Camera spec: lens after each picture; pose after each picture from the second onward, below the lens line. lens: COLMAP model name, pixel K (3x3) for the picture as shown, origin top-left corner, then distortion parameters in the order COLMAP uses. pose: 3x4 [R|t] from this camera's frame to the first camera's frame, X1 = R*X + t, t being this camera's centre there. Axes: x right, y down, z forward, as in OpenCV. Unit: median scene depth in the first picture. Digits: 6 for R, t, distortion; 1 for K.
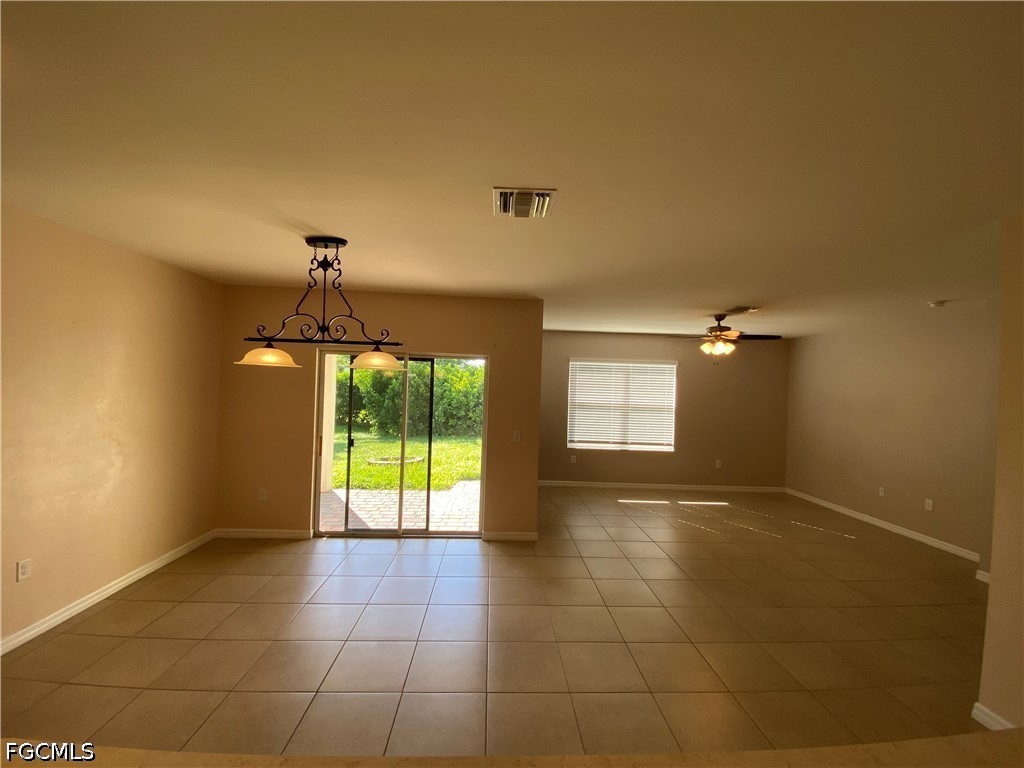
lens RADIAL K [[414.3, 0, 512.0], [0, 414.3, 384.0], [0, 0, 1]] dist [0.029573, -0.023915]
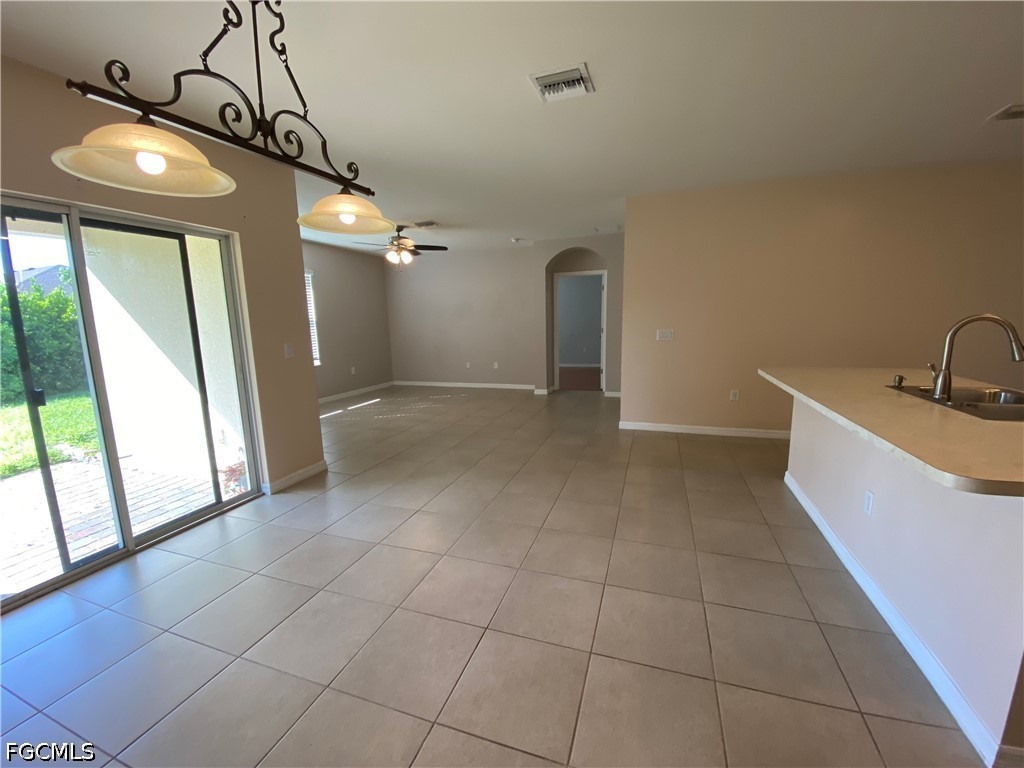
lens RADIAL K [[414.3, 0, 512.0], [0, 414.3, 384.0], [0, 0, 1]] dist [0.029573, -0.023915]
pose [[0.372758, -0.184730, 0.909355, -0.538557], [0.032858, 0.981997, 0.186018, 0.056881], [-0.927347, -0.039460, 0.372117, 0.322809]]
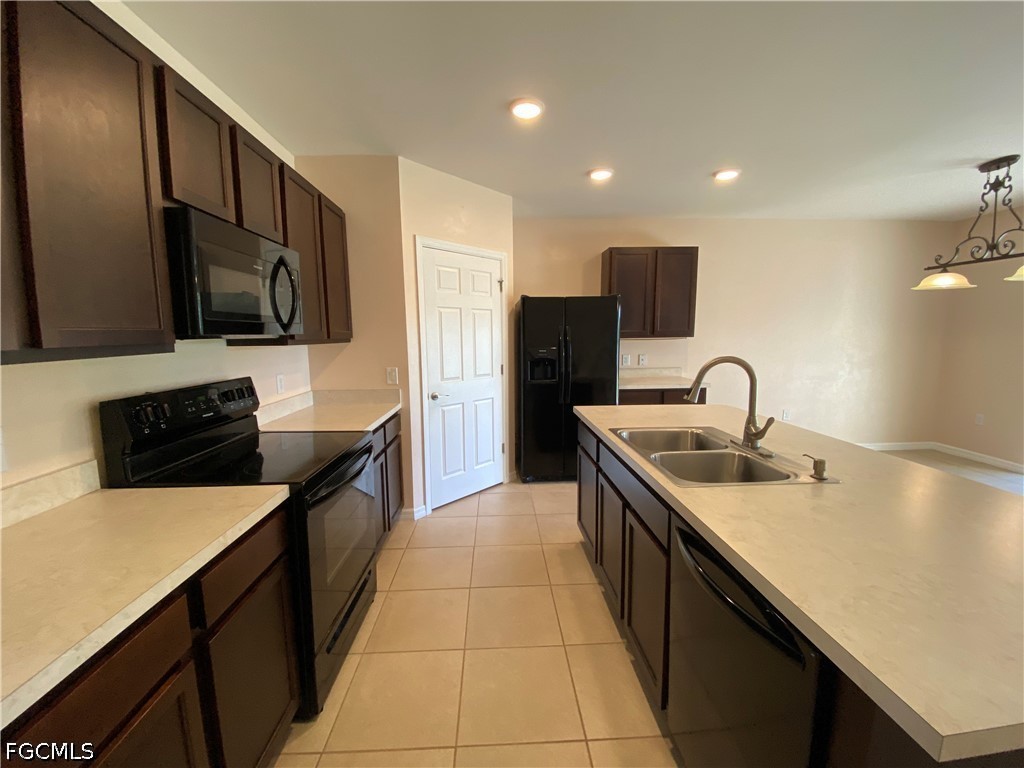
lens RADIAL K [[414.3, 0, 512.0], [0, 414.3, 384.0], [0, 0, 1]] dist [0.029573, -0.023915]
pose [[0.001495, 0.088755, -0.996052, 0.390077], [0.009833, 0.996004, 0.088765, 0.069812], [0.999951, -0.009927, 0.000616, -0.146776]]
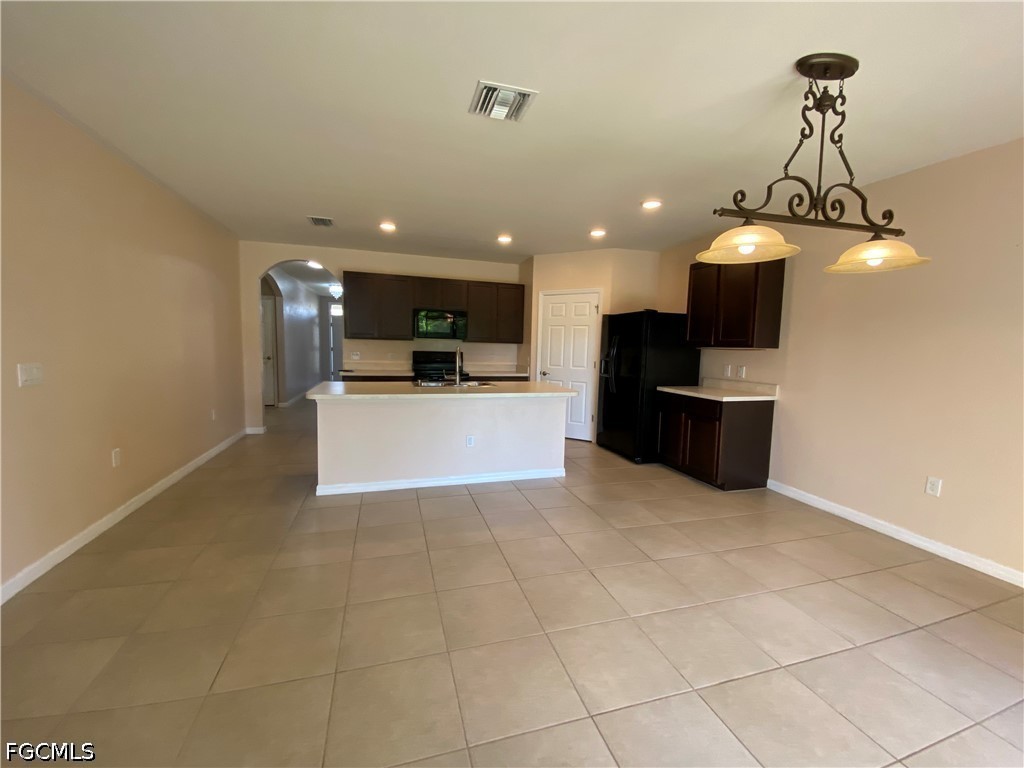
lens RADIAL K [[414.3, 0, 512.0], [0, 414.3, 384.0], [0, 0, 1]] dist [0.029573, -0.023915]
pose [[-0.967832, -0.035084, -0.249138, 0.112614], [-0.057724, 0.994779, 0.084155, 0.080922], [0.244885, 0.095829, -0.964805, 0.967600]]
